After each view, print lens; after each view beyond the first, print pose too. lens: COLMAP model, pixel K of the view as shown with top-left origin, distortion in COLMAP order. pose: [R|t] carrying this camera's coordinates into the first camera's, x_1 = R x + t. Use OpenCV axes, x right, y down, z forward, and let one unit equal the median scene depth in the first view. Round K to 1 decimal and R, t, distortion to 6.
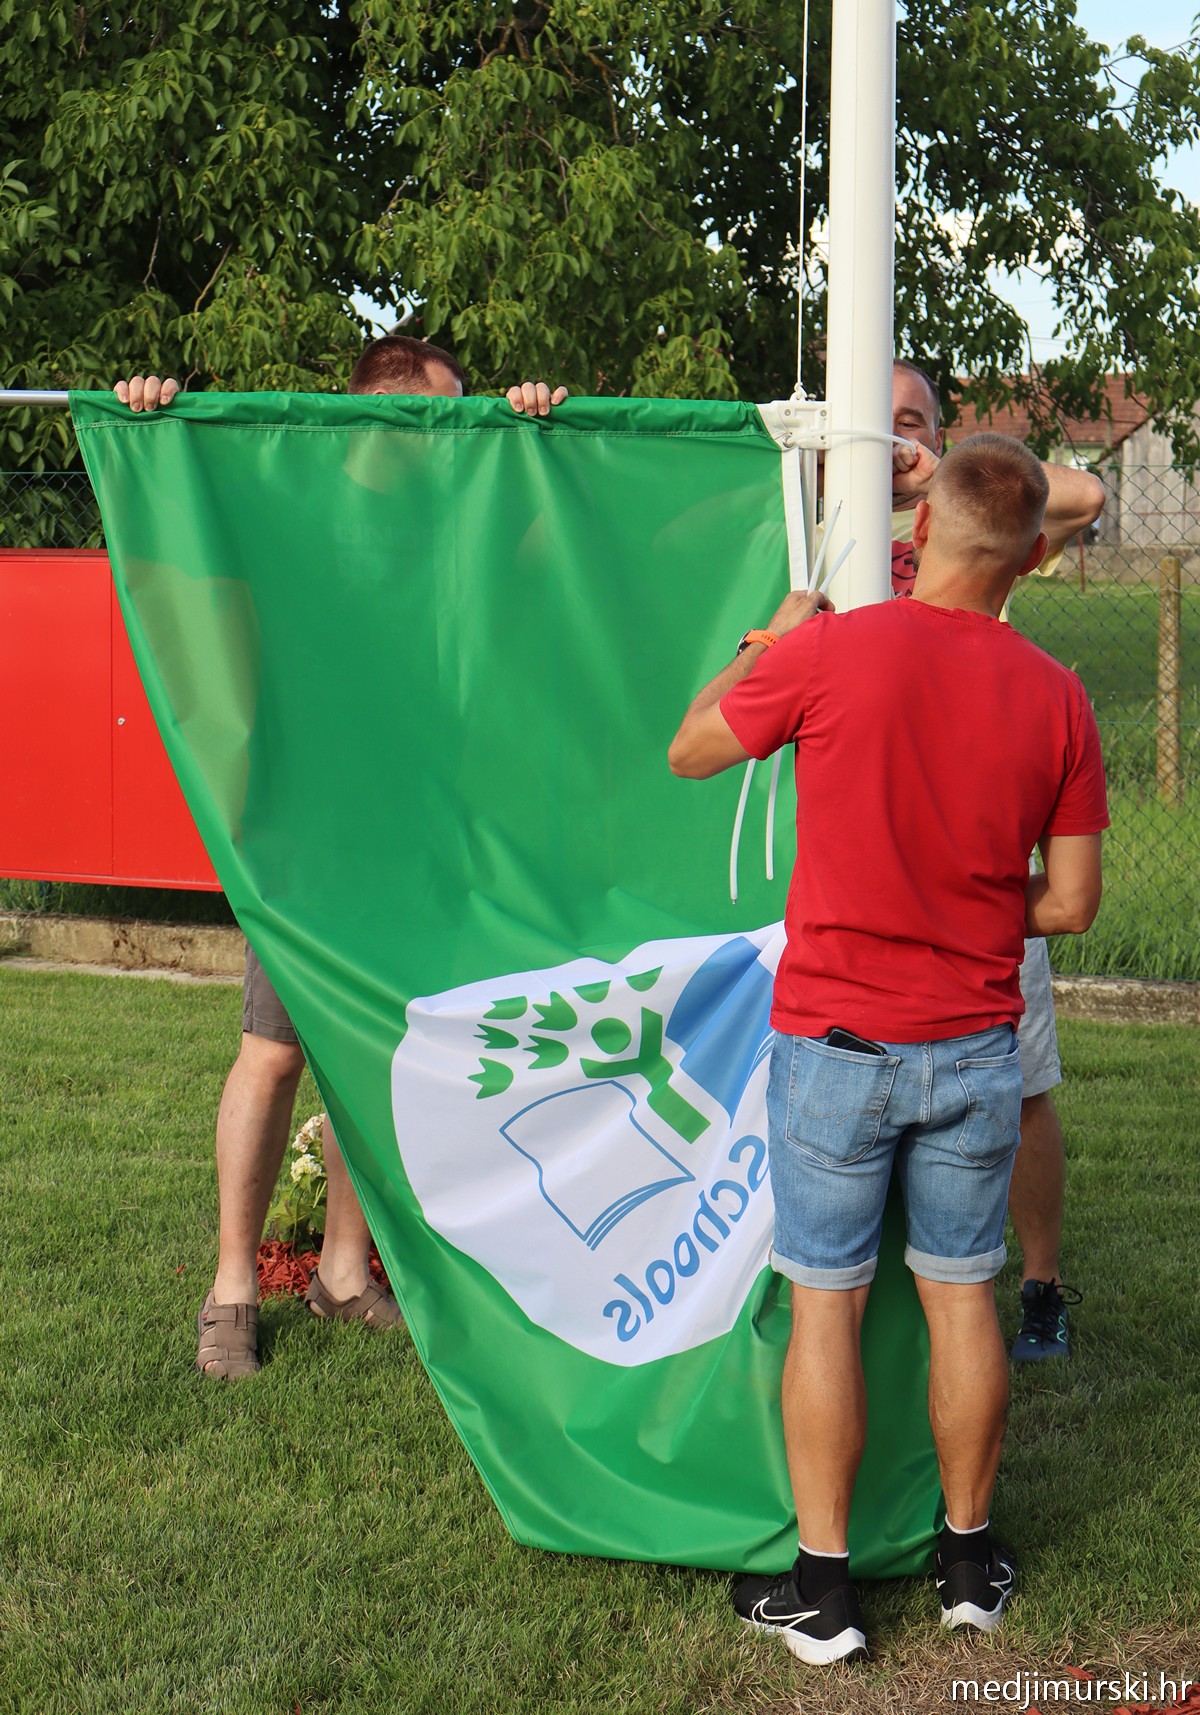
lens RADIAL K [[2867.6, 0, 588.3], [0, 2867.6, 822.0], [0, 0, 1]] dist [0.008421, -0.034322]
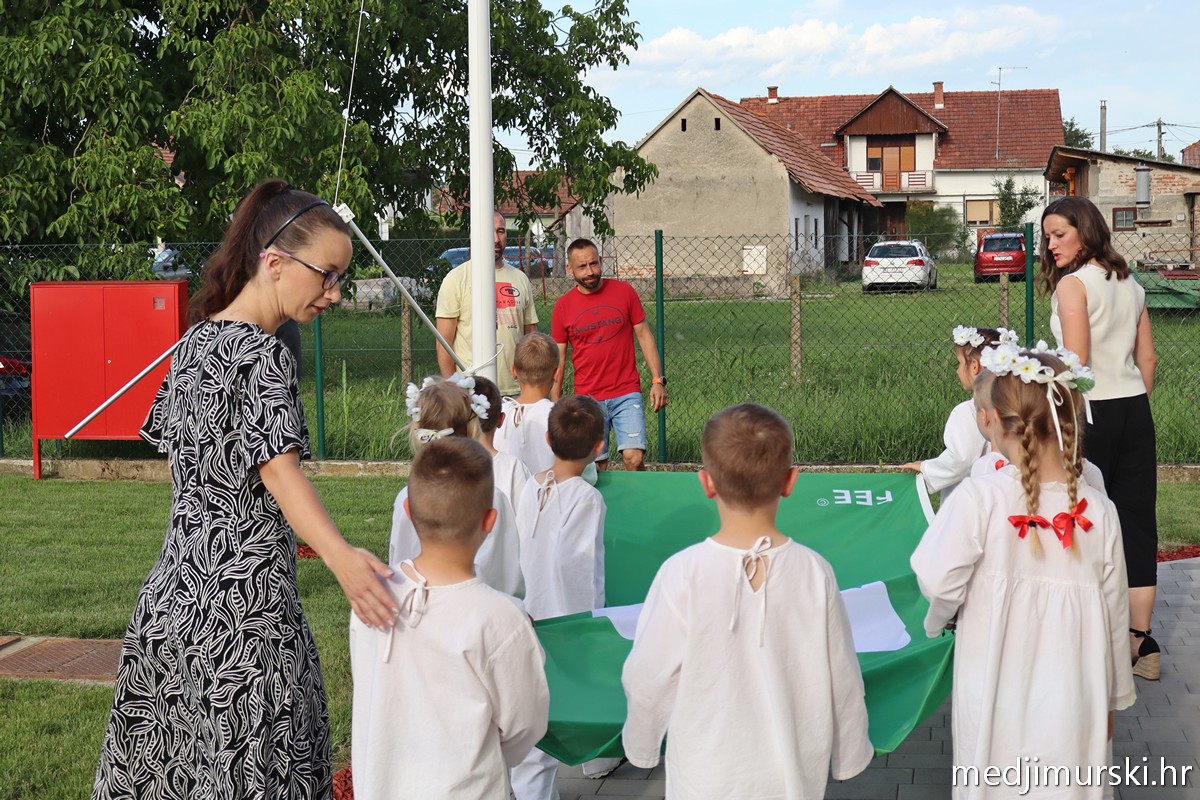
lens RADIAL K [[1922.2, 0, 600.0], [0, 1922.2, 400.0], [0, 0, 1]] dist [0.010580, 0.023141]
pose [[0.979681, -0.028033, 0.198593, -0.056337], [0.034915, 0.998902, -0.031235, 0.030979], [-0.197500, 0.037534, 0.979584, -0.283742]]
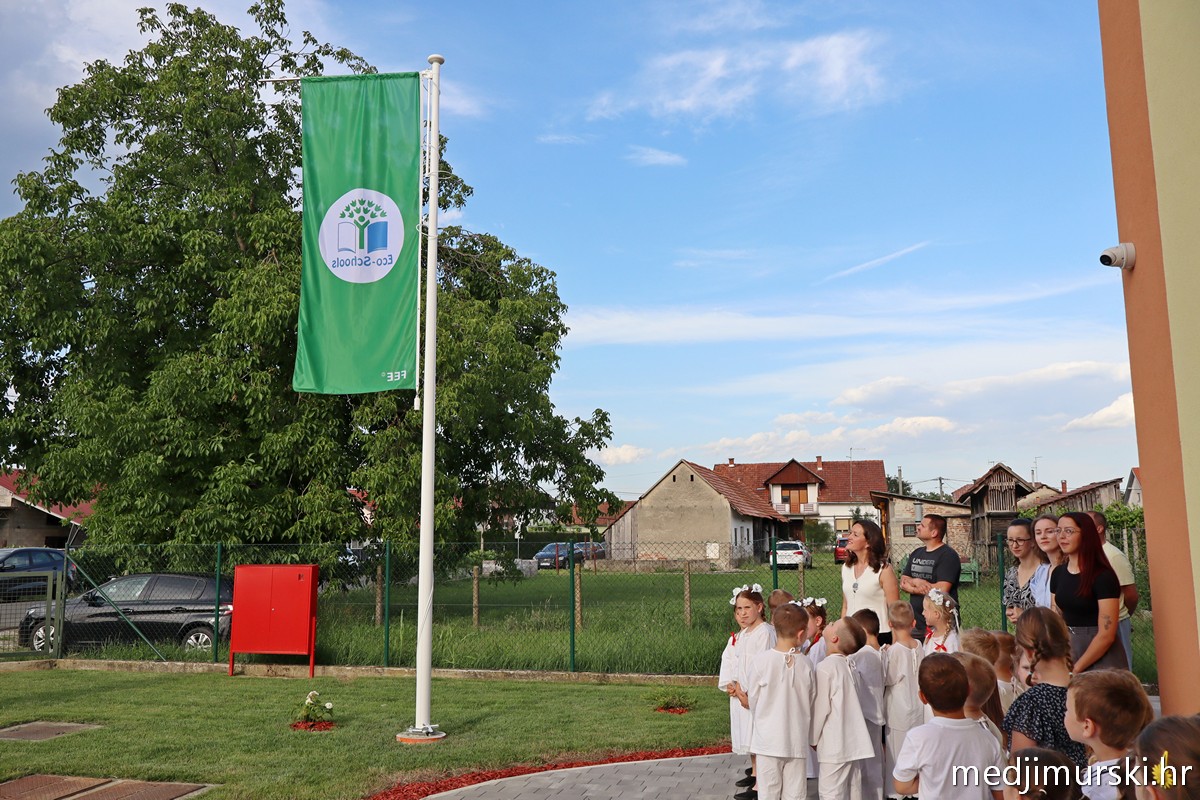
lens RADIAL K [[1011.2, 0, 600.0], [0, 1011.2, 400.0], [0, 0, 1]] dist [-0.001029, 0.002747]
pose [[0.989573, 0.015331, 0.143216, 0.044727], [0.020947, 0.968430, -0.248404, 0.024053], [-0.142503, 0.248814, 0.958011, -0.265908]]
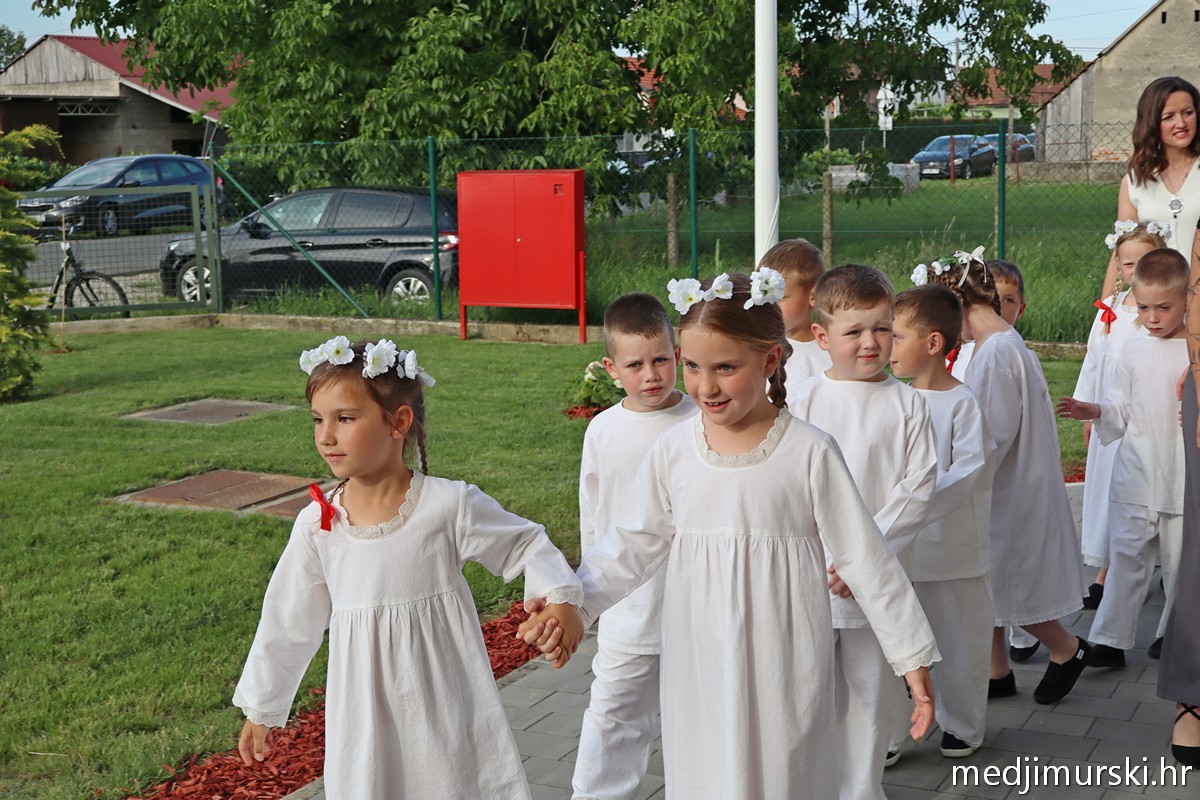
lens RADIAL K [[1646.7, 0, 600.0], [0, 1646.7, 400.0], [0, 0, 1]] dist [0.021742, -0.040593]
pose [[0.994682, -0.006860, -0.102769, 0.031282], [0.011165, 0.999081, 0.041371, 0.027370], [0.102391, -0.042299, 0.993845, -0.248814]]
